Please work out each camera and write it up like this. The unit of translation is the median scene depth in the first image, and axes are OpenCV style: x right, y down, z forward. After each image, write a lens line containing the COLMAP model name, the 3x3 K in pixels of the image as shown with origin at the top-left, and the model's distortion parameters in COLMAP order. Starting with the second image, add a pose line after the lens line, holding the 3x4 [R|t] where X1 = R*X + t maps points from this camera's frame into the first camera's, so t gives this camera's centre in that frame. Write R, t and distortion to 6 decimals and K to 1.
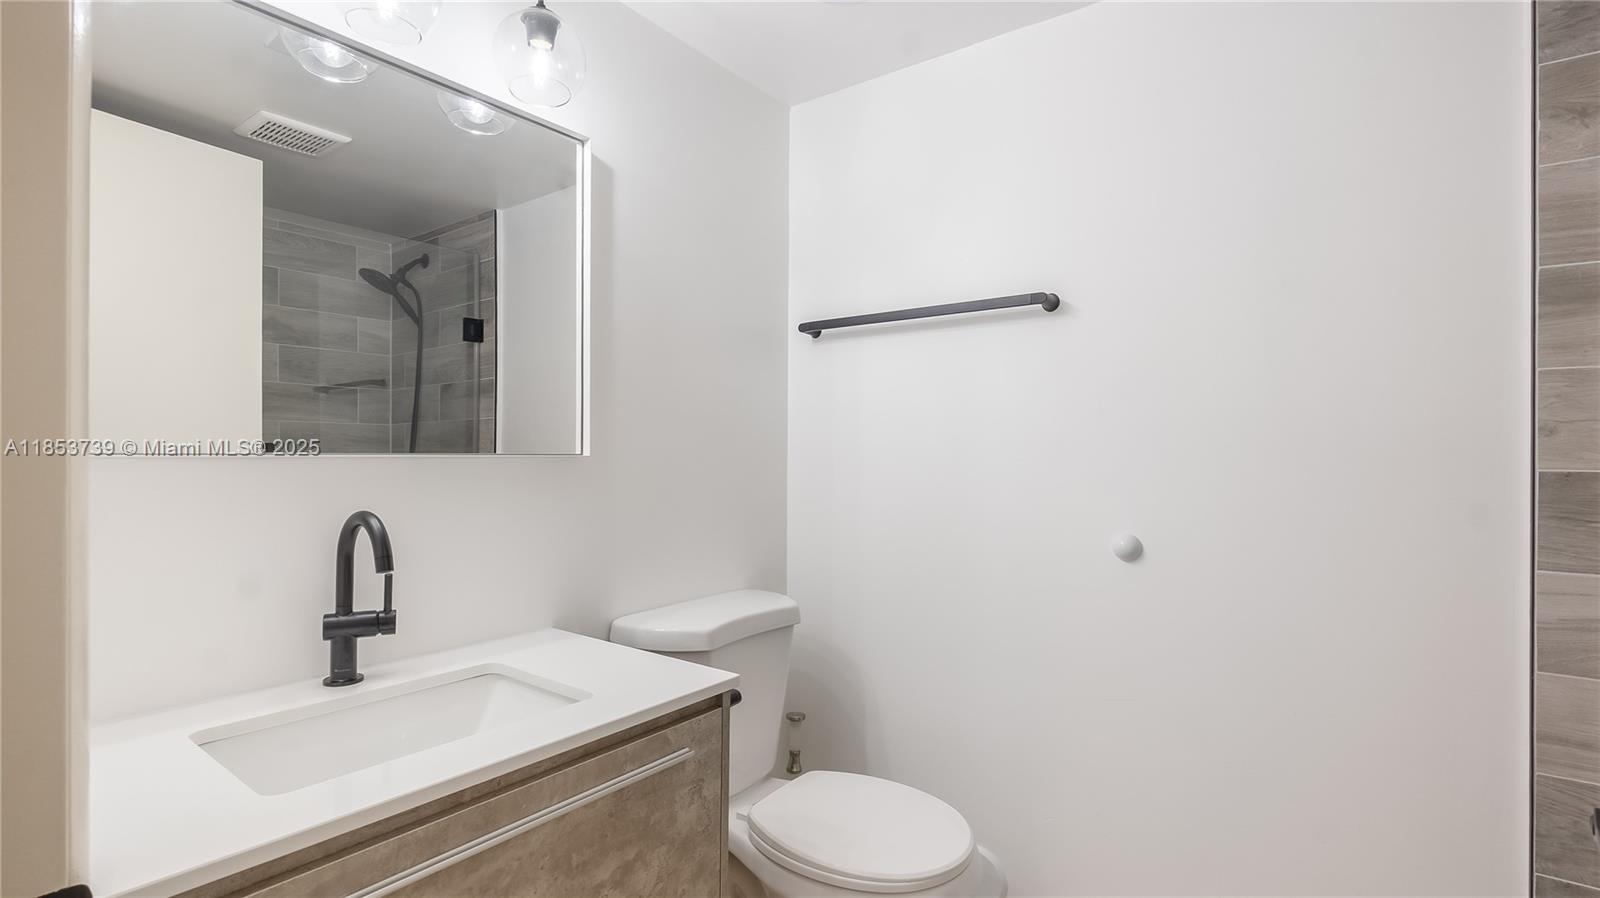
lens RADIAL K [[743.8, 0, 801.9], [0, 743.8, 448.1], [0, 0, 1]] dist [-0.003781, -0.000035]
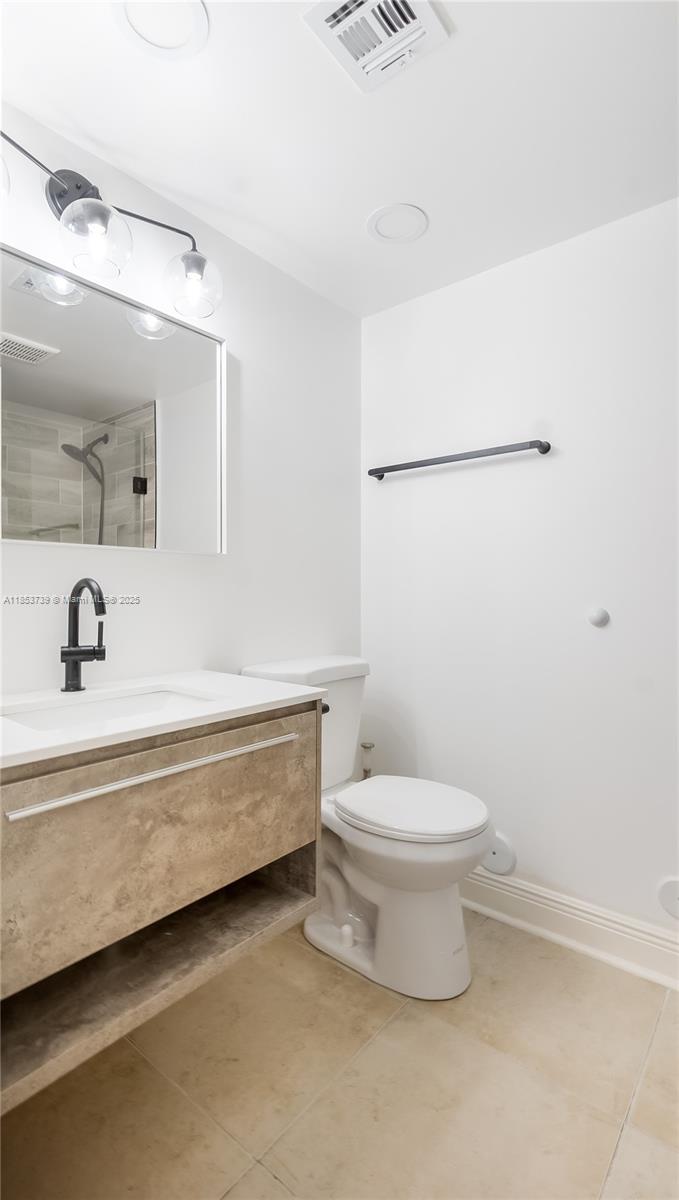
lens RADIAL K [[557.8, 0, 344.8], [0, 557.8, 586.9], [0, 0, 1]] dist [-0.003781, -0.000035]
pose [[0.998637, -0.004864, -0.051962, 0.007229], [0.004992, 0.999985, 0.002348, 0.071104], [0.051950, -0.002604, 0.998646, -0.094097]]
